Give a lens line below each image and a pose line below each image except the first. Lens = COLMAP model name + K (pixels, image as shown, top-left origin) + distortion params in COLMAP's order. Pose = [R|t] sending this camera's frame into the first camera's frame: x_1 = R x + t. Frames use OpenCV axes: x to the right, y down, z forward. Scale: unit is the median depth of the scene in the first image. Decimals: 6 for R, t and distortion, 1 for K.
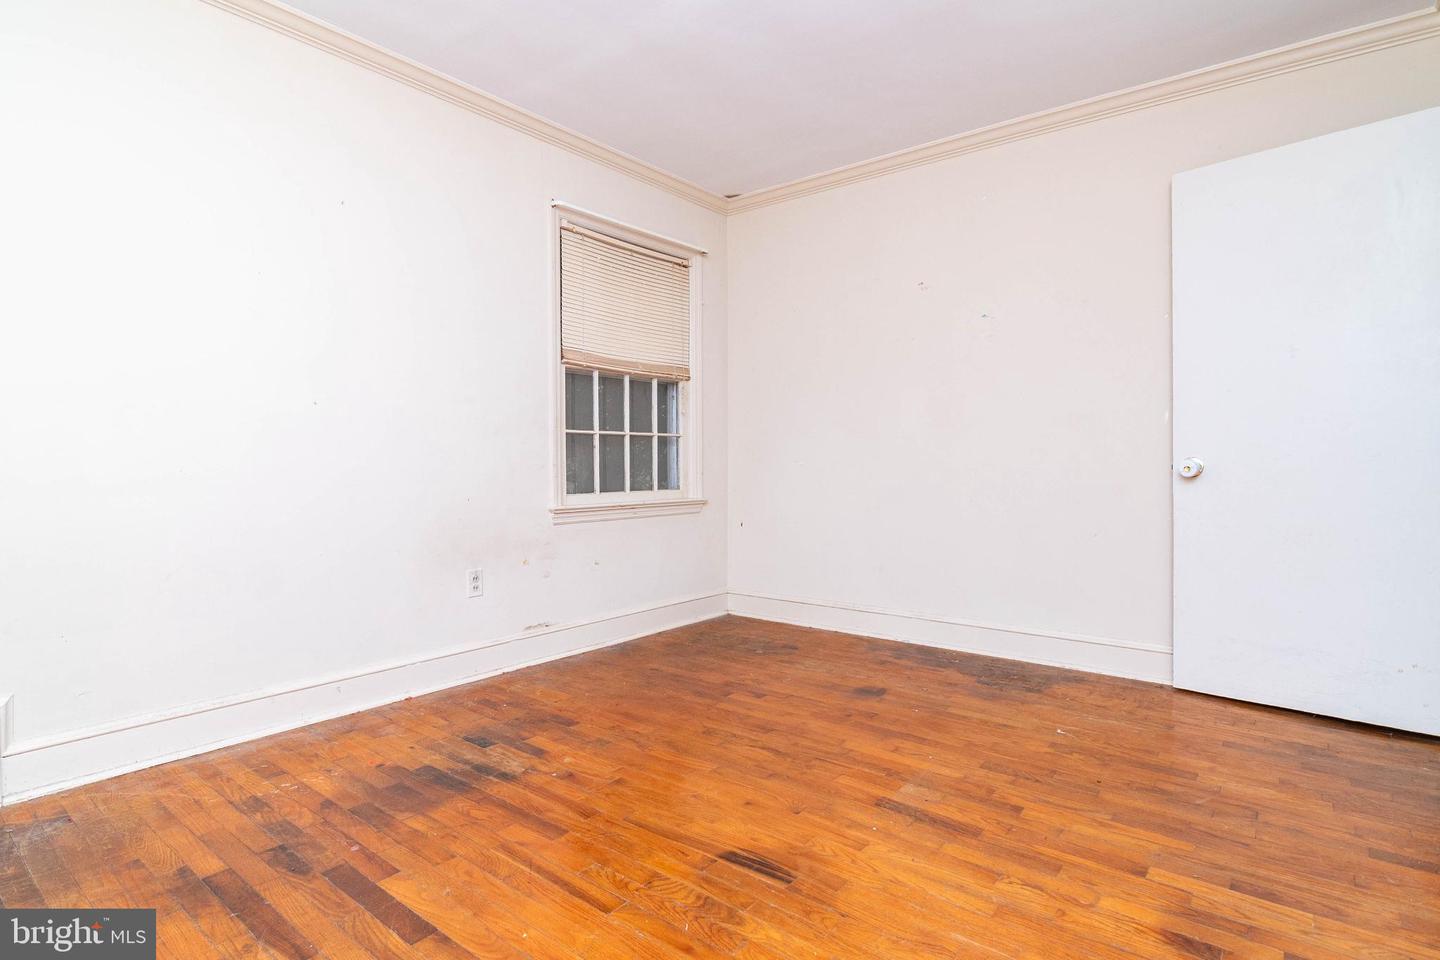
lens RADIAL K [[704.1, 0, 714.8], [0, 704.1, 479.2], [0, 0, 1]] dist [-0.006090, -0.001146]
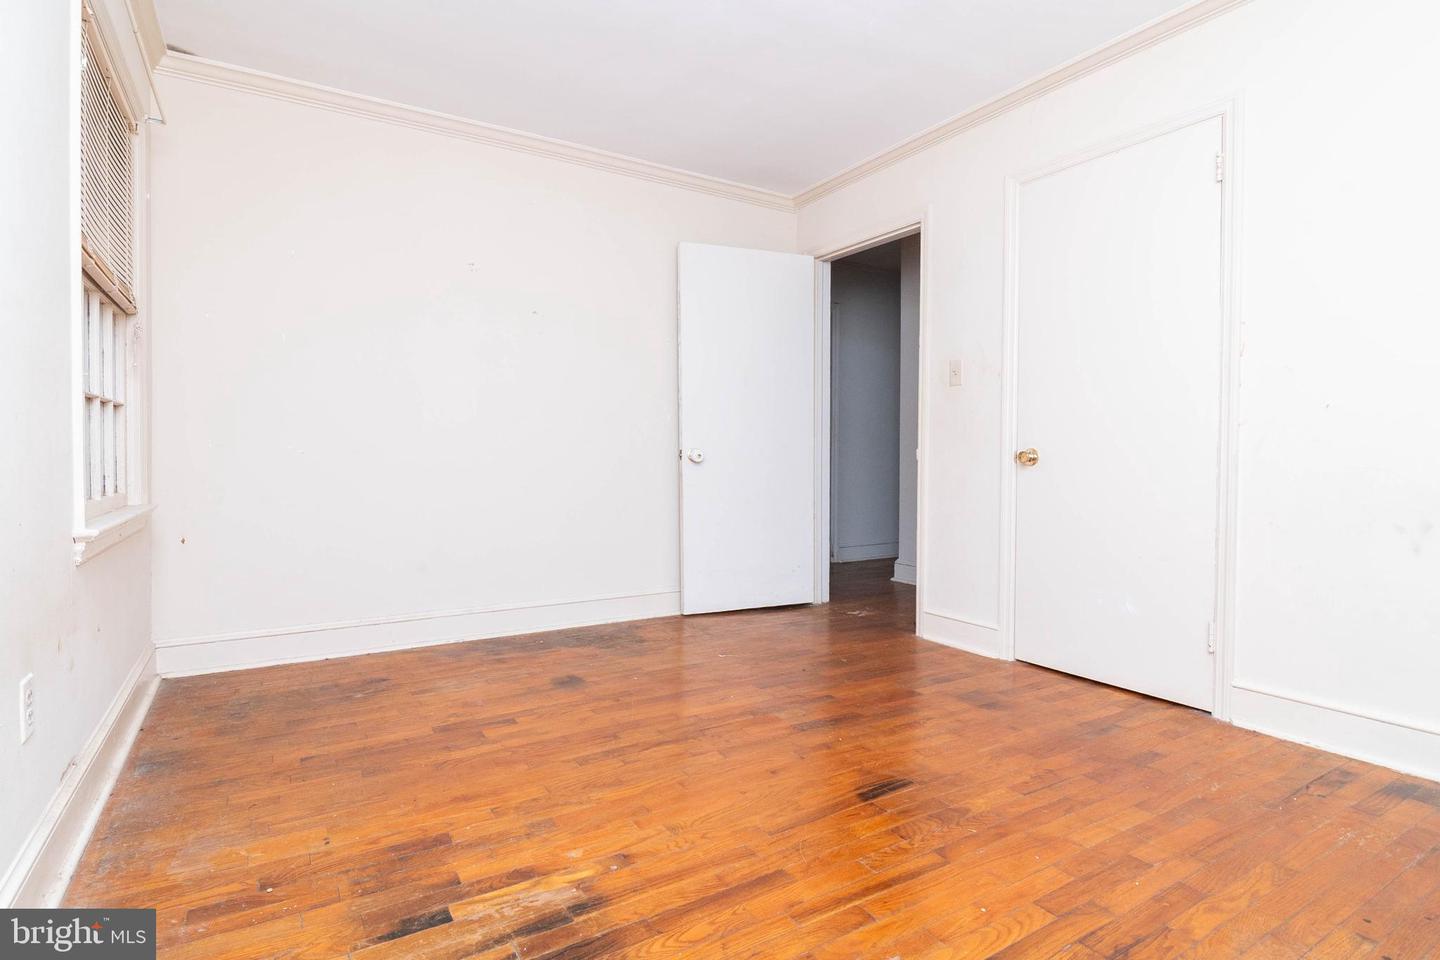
lens RADIAL K [[704.1, 0, 714.8], [0, 704.1, 479.2], [0, 0, 1]] dist [-0.006090, -0.001146]
pose [[0.382410, -0.031315, 0.923462, -0.711091], [0.020605, 0.999466, 0.025359, -0.000271], [-0.923763, 0.009330, 0.382851, 0.516896]]
